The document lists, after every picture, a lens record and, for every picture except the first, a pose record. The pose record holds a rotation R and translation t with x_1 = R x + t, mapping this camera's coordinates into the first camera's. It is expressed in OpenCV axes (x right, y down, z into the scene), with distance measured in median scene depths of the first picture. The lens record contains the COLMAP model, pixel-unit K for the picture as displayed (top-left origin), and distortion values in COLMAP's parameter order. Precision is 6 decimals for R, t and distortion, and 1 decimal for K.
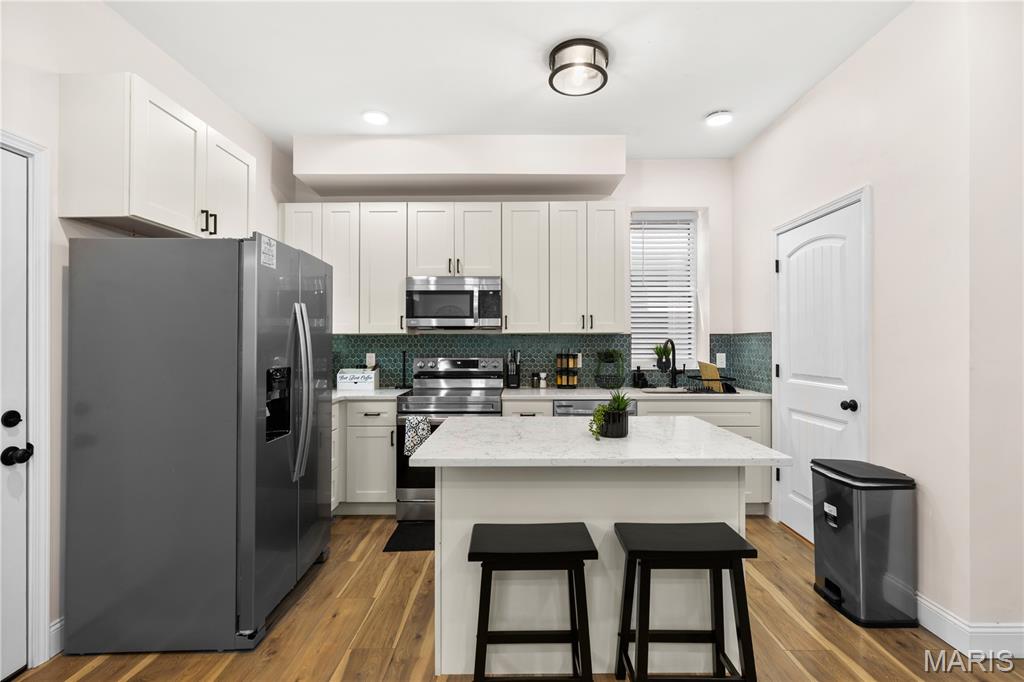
lens RADIAL K [[469.5, 0, 512.7], [0, 469.5, 327.9], [0, 0, 1]] dist [0.002608, 0.000272]
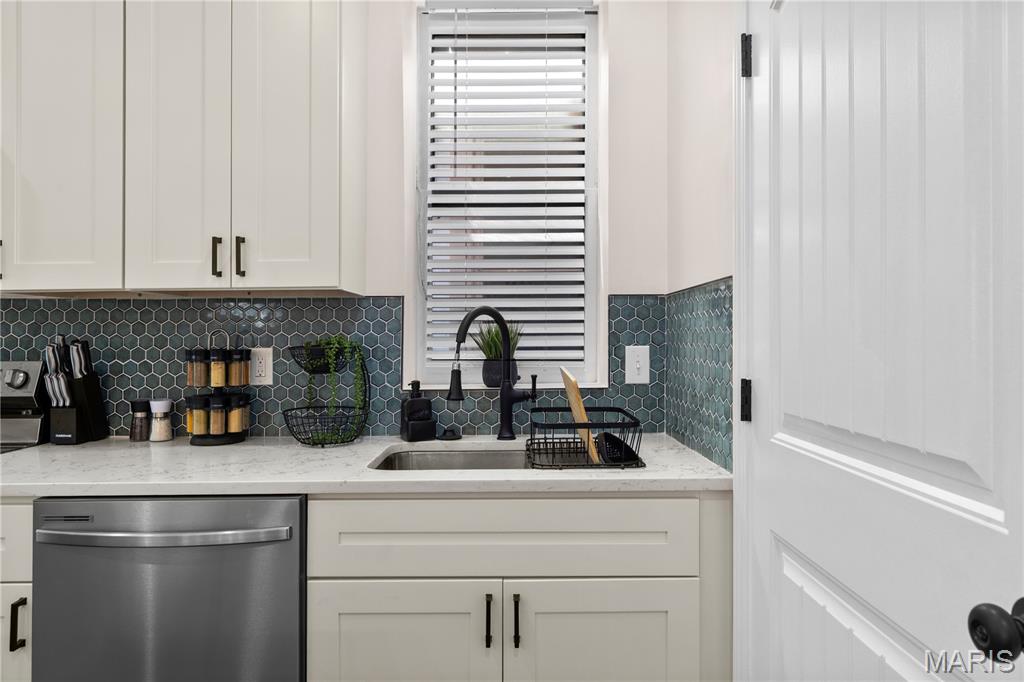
lens RADIAL K [[625.3, 0, 513.5], [0, 625.3, 322.0], [0, 0, 1]] dist [0.000961, 0.000456]
pose [[0.999936, -0.005287, 0.010038, 0.359170], [0.005200, 0.999949, 0.008668, 0.031984], [-0.010083, -0.008615, 0.999912, 0.525610]]
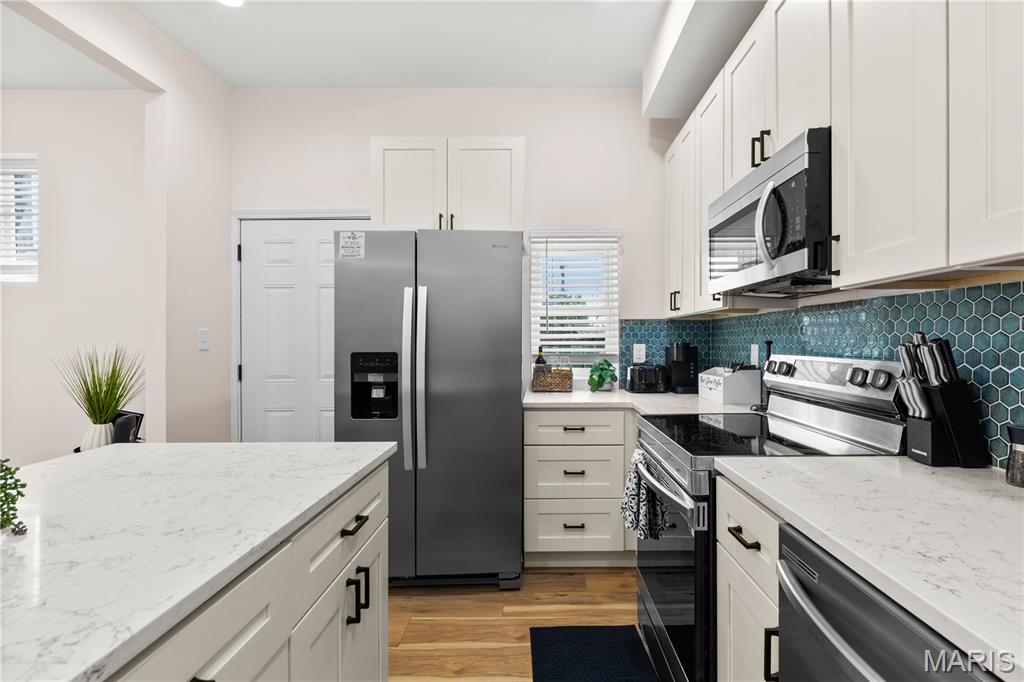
lens RADIAL K [[477.5, 0, 543.1], [0, 477.5, 336.1], [0, 0, 1]] dist [0.000880, -0.000120]
pose [[0.013755, -0.006720, -0.999883, 0.323052], [0.036404, 0.999318, -0.006215, 0.039881], [0.999242, -0.036314, 0.013990, 0.774514]]
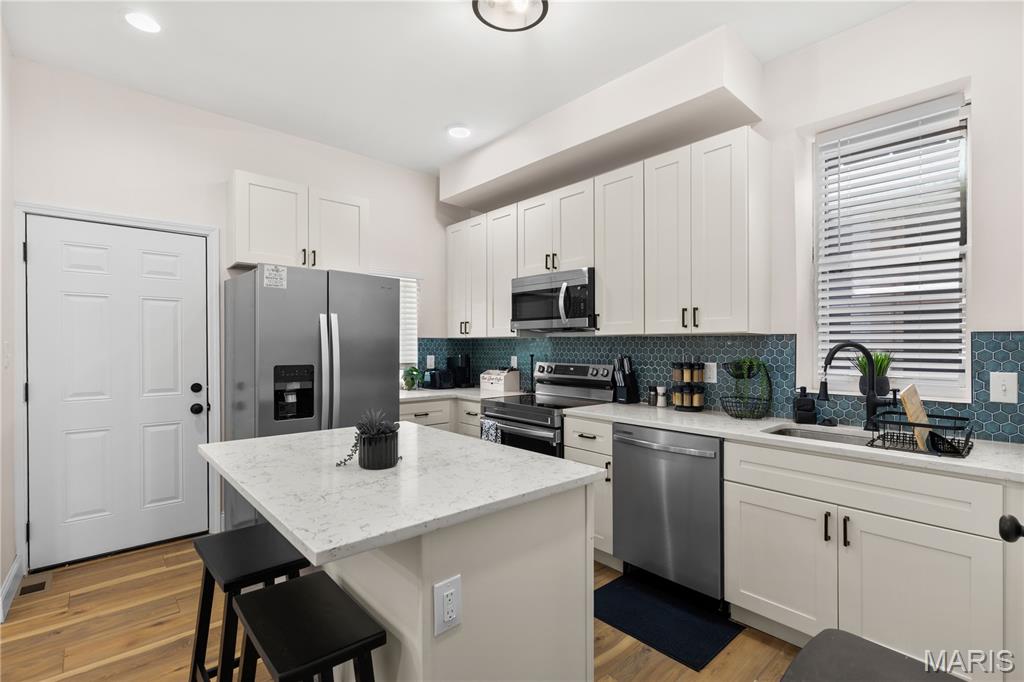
lens RADIAL K [[469.5, 0, 512.8], [0, 469.5, 335.0], [0, 0, 1]] dist [0.000429, -0.000436]
pose [[0.672133, -0.011523, -0.740341, 0.490269], [0.018291, 0.999832, 0.001044, 0.007227], [0.740205, -0.014243, 0.672231, 0.329974]]
